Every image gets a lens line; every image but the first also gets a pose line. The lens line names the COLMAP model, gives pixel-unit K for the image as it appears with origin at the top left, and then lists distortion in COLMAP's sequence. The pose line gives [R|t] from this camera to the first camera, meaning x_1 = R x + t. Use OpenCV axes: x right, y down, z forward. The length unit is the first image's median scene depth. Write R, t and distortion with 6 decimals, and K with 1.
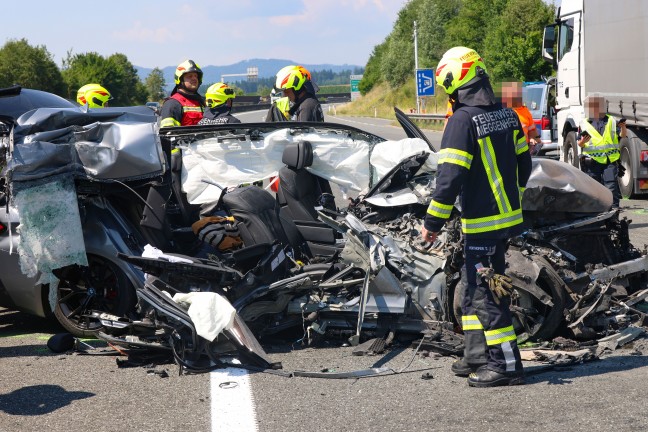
lens RADIAL K [[1540.0, 0, 325.3], [0, 1540.0, 214.2], [0, 0, 1]] dist [-0.057341, 0.000000]
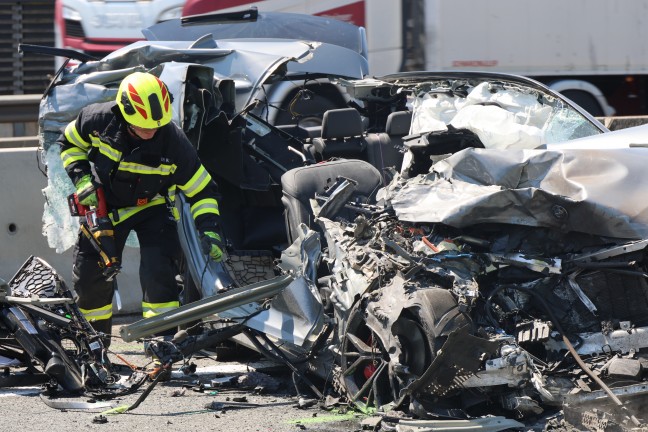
lens RADIAL K [[2976.4, 0, 325.3], [0, 2976.4, 215.6], [0, 0, 1]] dist [-0.108091, 0.000000]
pose [[0.604696, 0.080222, -0.792406, 1.062711], [-0.075871, 0.996192, 0.042955, -0.053091], [0.792835, 0.034145, 0.608480, 0.175475]]
